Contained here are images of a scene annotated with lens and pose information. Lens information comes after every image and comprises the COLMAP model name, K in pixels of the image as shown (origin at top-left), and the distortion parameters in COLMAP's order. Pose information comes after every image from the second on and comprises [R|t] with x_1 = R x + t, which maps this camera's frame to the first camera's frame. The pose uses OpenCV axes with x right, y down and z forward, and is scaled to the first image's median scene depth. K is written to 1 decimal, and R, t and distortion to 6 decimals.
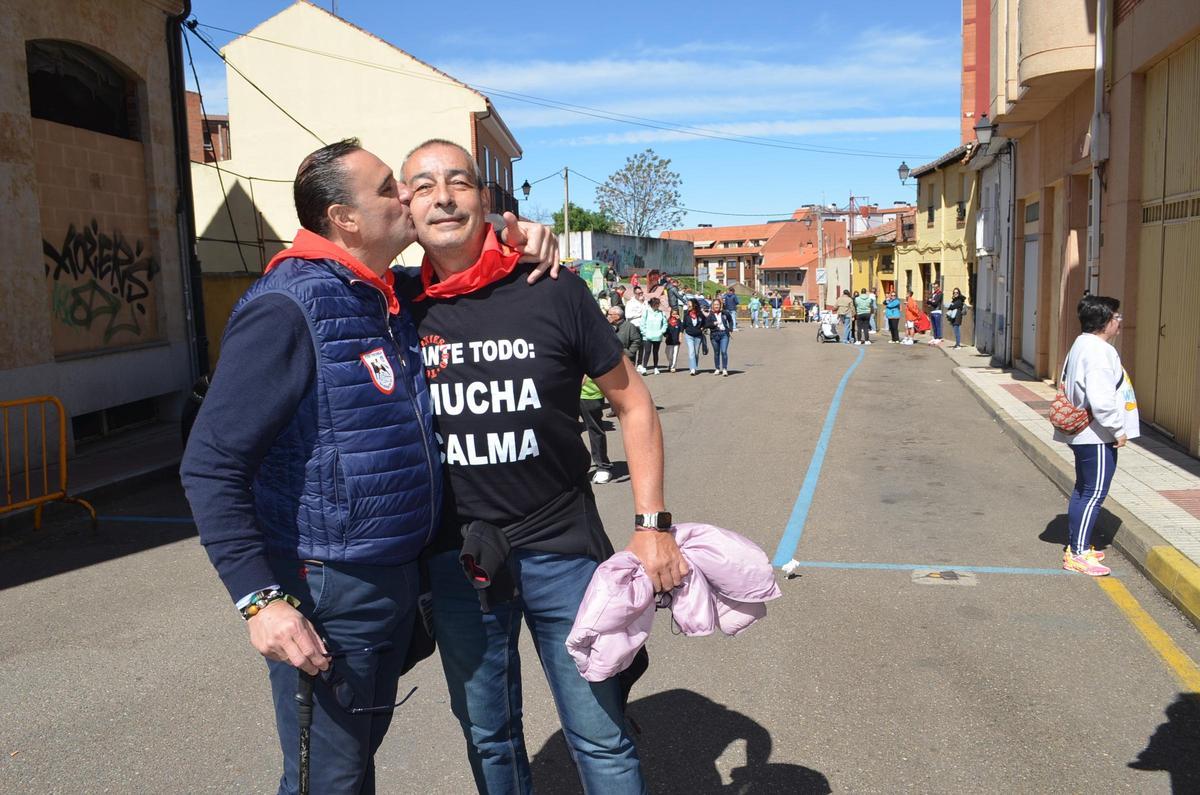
lens RADIAL K [[934.1, 0, 600.3], [0, 934.1, 417.6], [0, 0, 1]] dist [-0.102170, 0.026578]
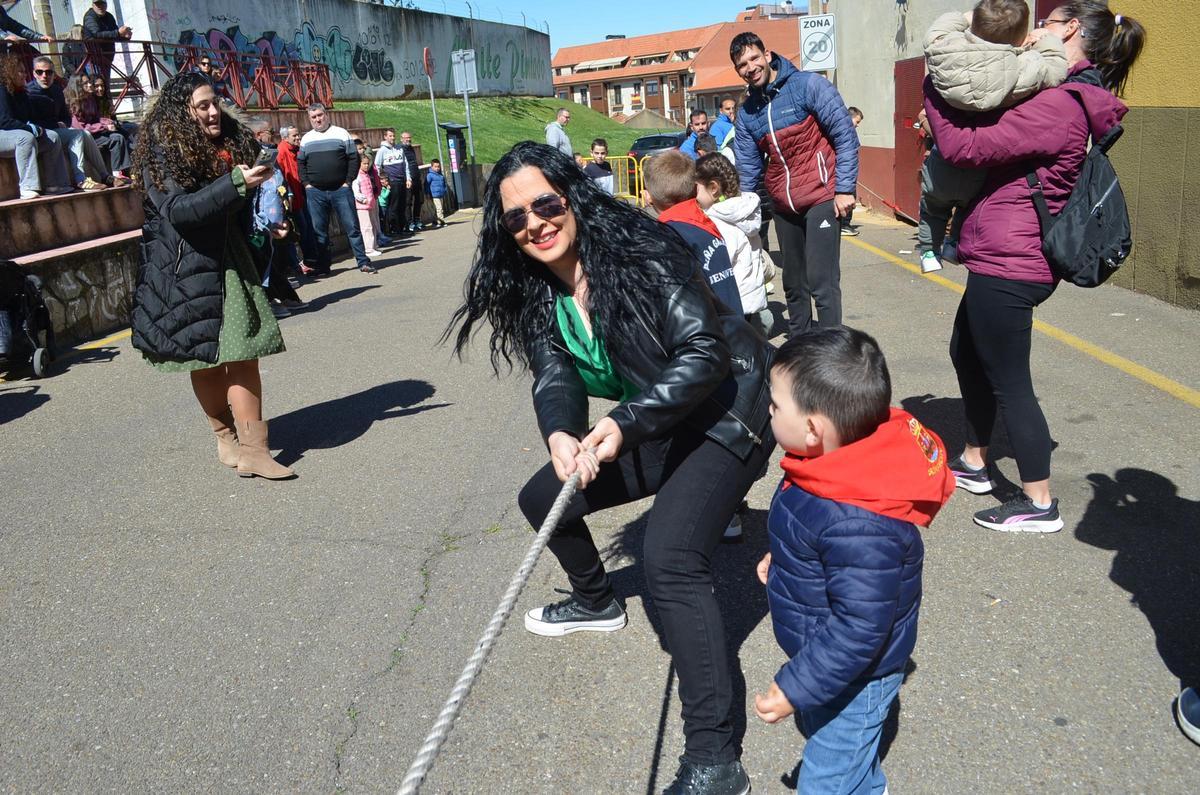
lens RADIAL K [[936.9, 0, 595.6], [0, 936.9, 418.7], [0, 0, 1]] dist [-0.088919, 0.007544]
pose [[0.997255, -0.064538, 0.036303, 0.116195], [0.057844, 0.985059, 0.162213, -0.066397], [-0.046230, -0.159667, 0.986088, 0.533521]]
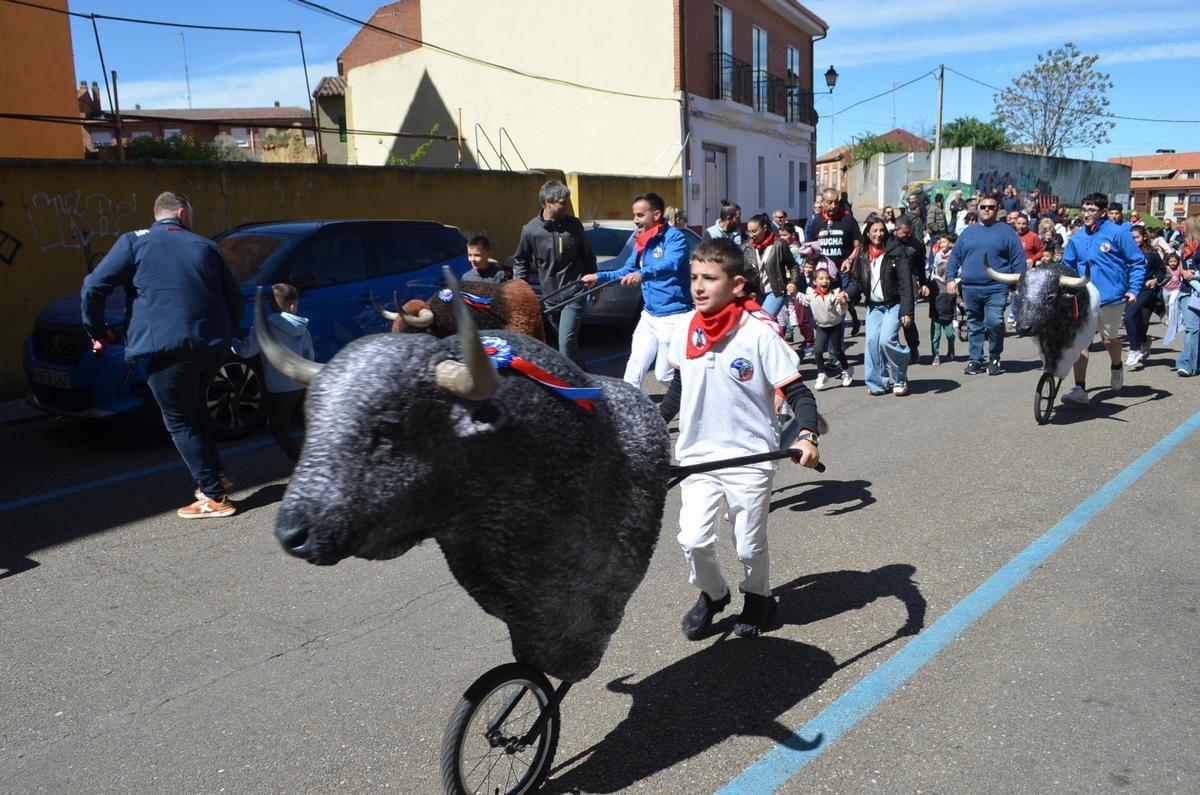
lens RADIAL K [[934.1, 0, 600.3], [0, 934.1, 417.6], [0, 0, 1]] dist [-0.102170, 0.026578]
pose [[0.899939, 0.097975, -0.424866, 0.048227], [-0.067312, 0.993964, 0.086631, -0.015422], [0.430790, -0.049364, 0.901101, 0.133472]]
